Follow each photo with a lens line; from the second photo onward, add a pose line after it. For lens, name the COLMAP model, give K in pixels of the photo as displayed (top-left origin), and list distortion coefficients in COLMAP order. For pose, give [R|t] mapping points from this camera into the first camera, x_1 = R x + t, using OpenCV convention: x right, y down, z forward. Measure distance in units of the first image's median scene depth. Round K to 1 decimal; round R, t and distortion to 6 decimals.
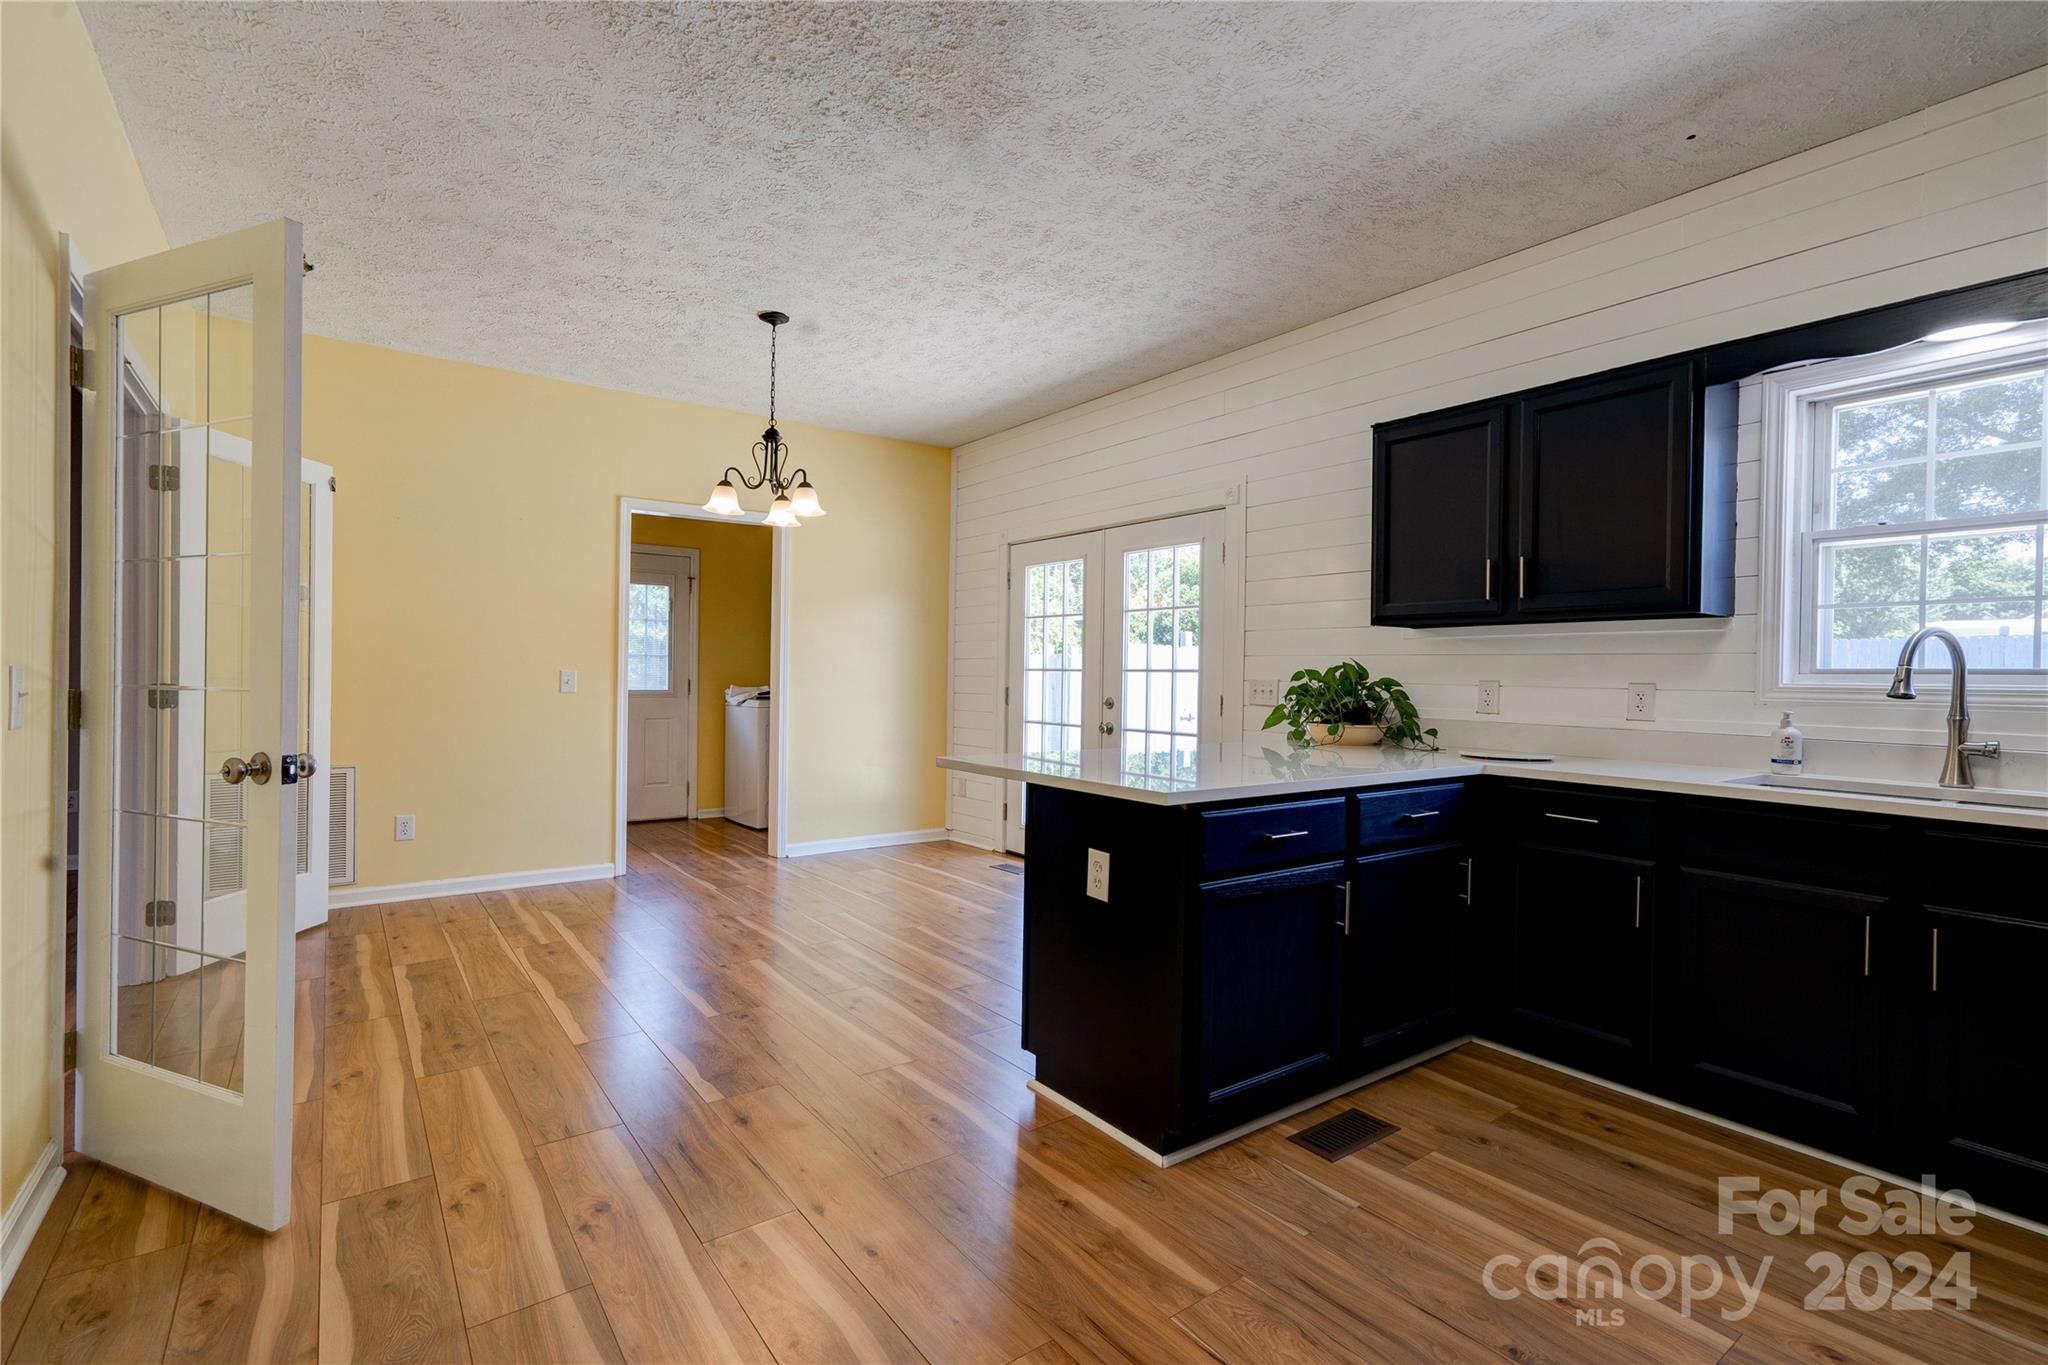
lens RADIAL K [[933.1, 0, 1006.4], [0, 933.1, 677.9], [0, 0, 1]] dist [0.002090, 0.006190]
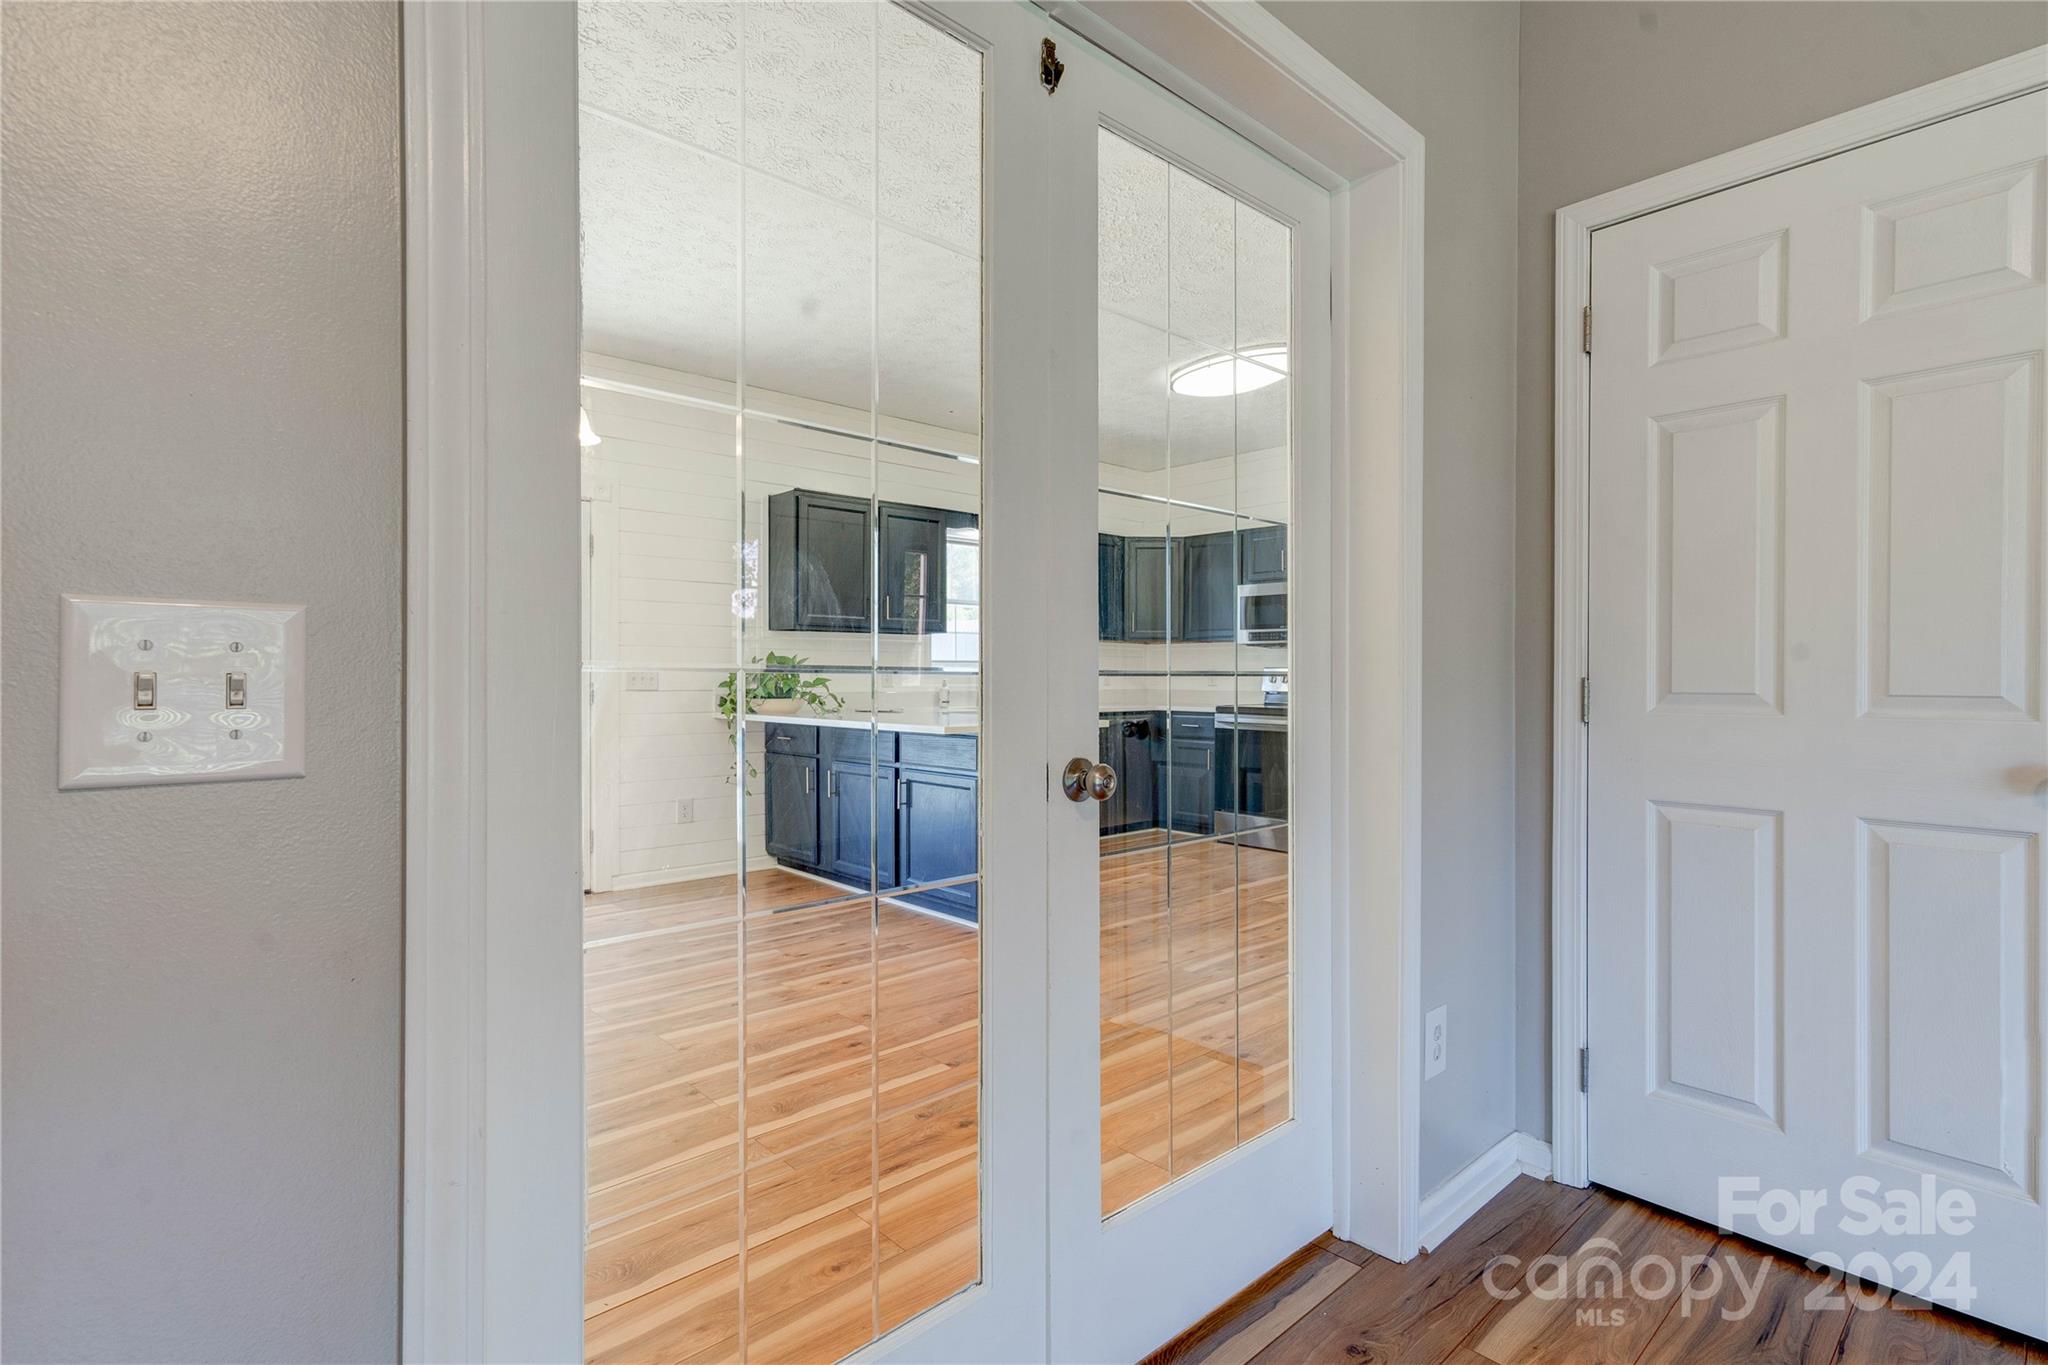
lens RADIAL K [[962.9, 0, 1008.0], [0, 962.9, 680.2], [0, 0, 1]] dist [-0.002404, 0.010468]
pose [[-0.099853, -0.019419, 0.994813, -1.392734], [0.003810, 0.999795, 0.019898, -0.007205], [-0.994995, 0.005777, -0.099759, 1.029986]]
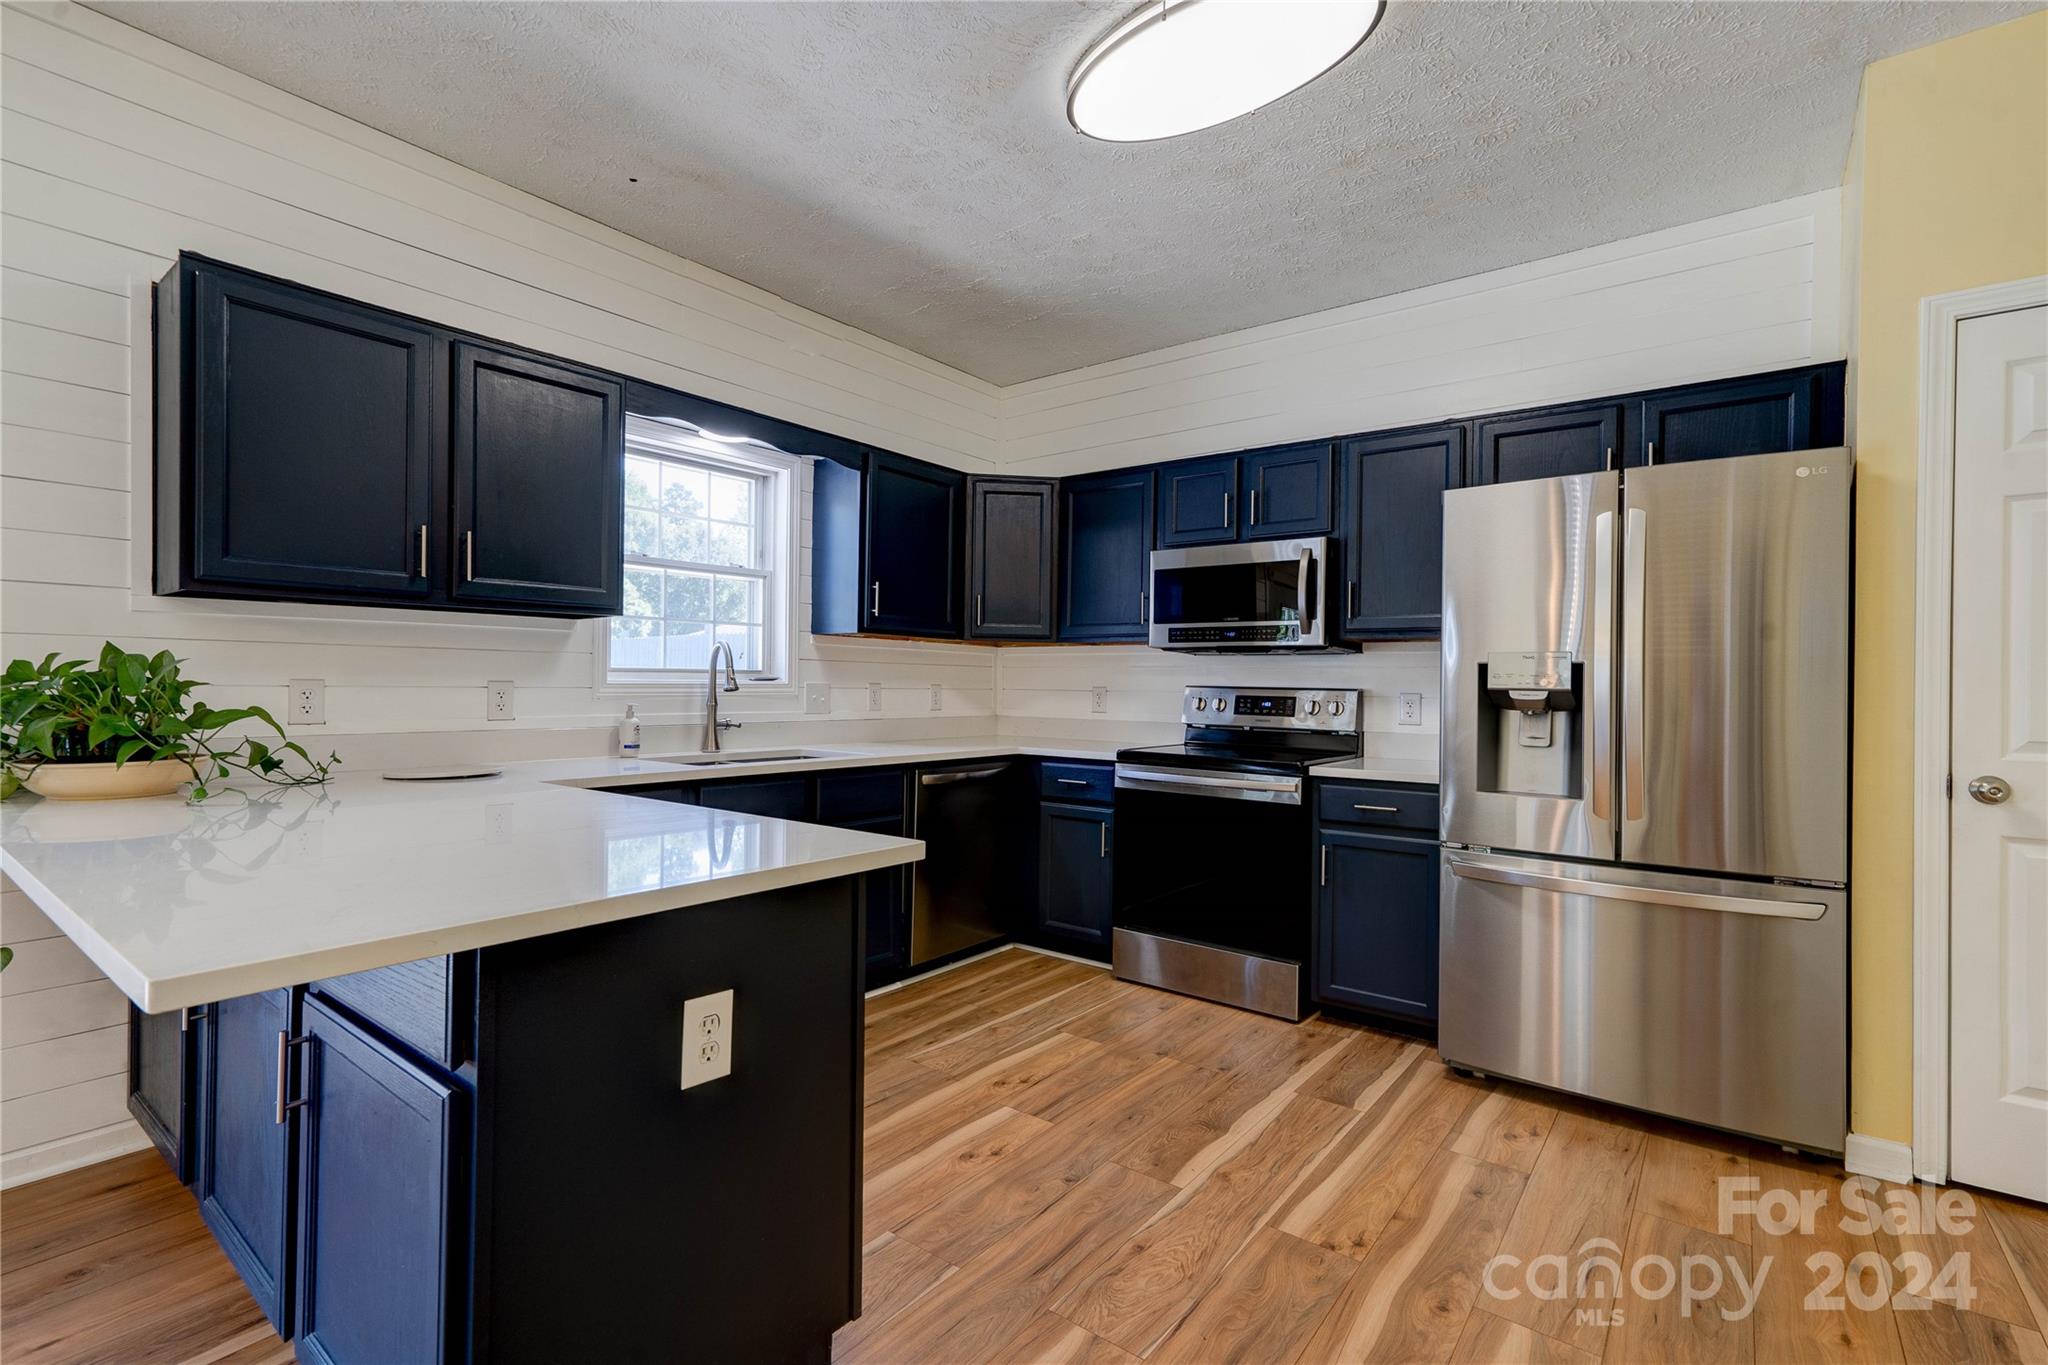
lens RADIAL K [[933.1, 0, 1006.4], [0, 933.1, 677.9], [0, 0, 1]] dist [0.002090, 0.006190]
pose [[-0.268929, -0.010859, 0.963099, -0.411010], [-0.008098, 0.999927, 0.009013, -0.011342], [-0.963126, -0.005376, -0.268998, 0.820193]]
